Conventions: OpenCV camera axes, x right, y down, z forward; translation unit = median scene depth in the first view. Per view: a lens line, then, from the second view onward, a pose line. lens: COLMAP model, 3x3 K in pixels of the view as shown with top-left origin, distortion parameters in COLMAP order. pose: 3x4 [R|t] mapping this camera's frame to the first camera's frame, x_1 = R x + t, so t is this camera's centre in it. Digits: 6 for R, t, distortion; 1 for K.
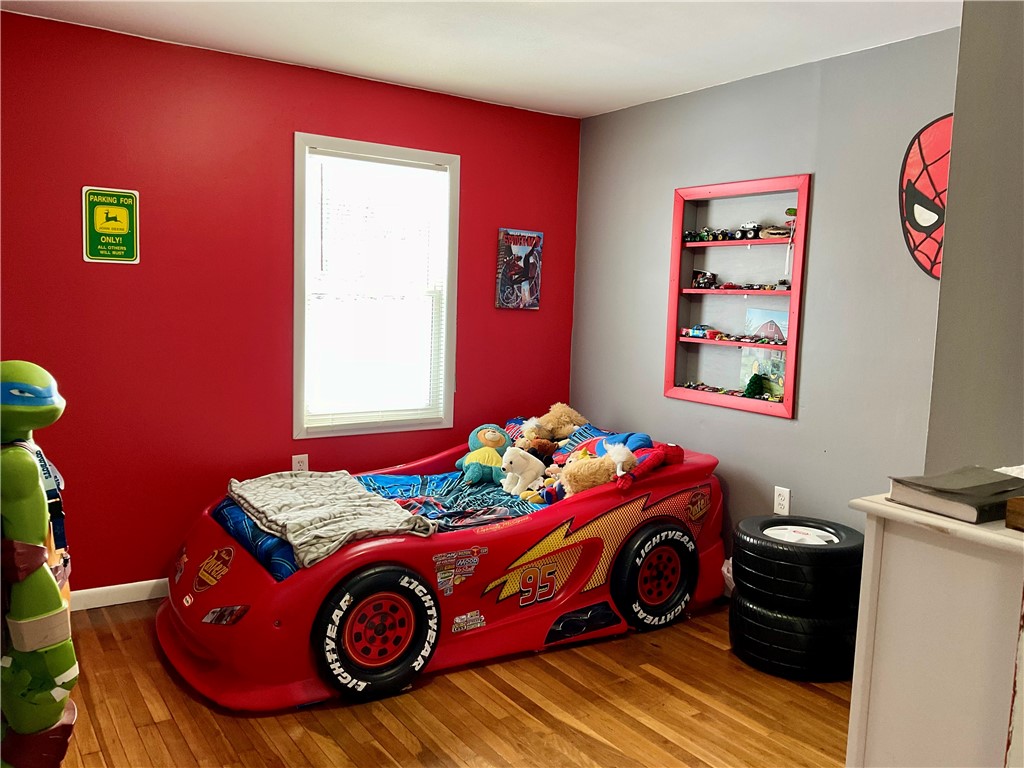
lens RADIAL K [[839.2, 0, 511.2], [0, 839.2, 383.7], [0, 0, 1]] dist [0.093659, -0.161337]
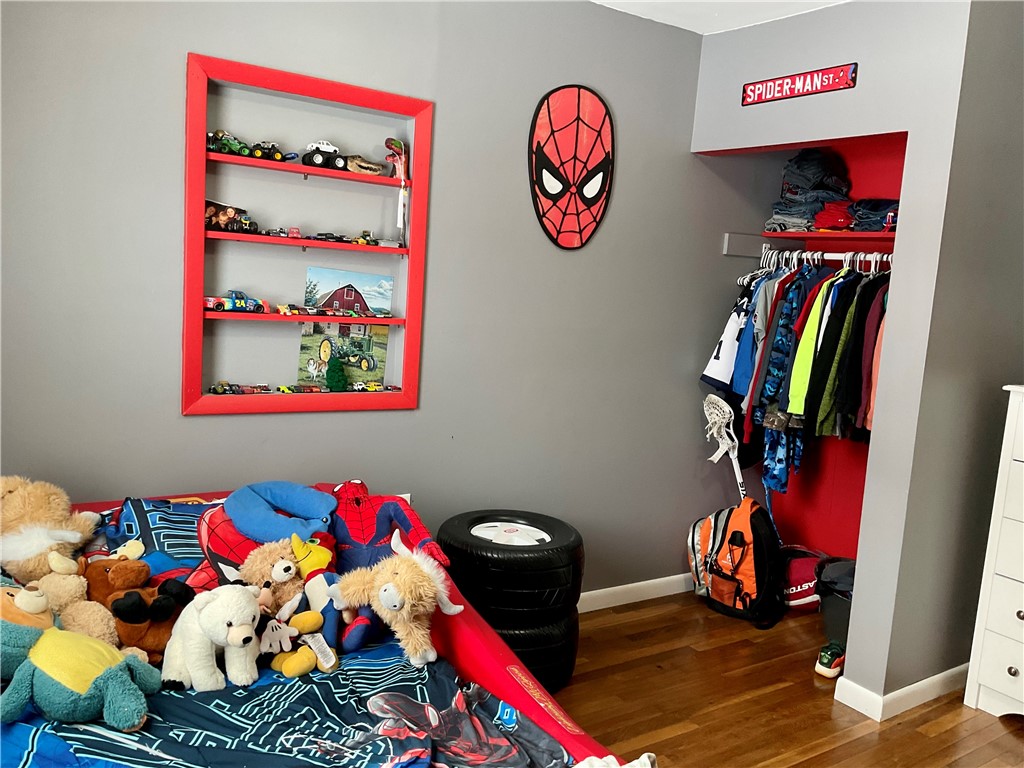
lens RADIAL K [[839.2, 0, 511.7], [0, 839.2, 386.8], [0, 0, 1]] dist [0.093659, -0.161337]
pose [[0.021814, -0.161846, 0.986575, -0.526758], [0.039371, 0.986183, 0.160911, -0.120903], [-0.998987, 0.035332, 0.027884, 1.014880]]
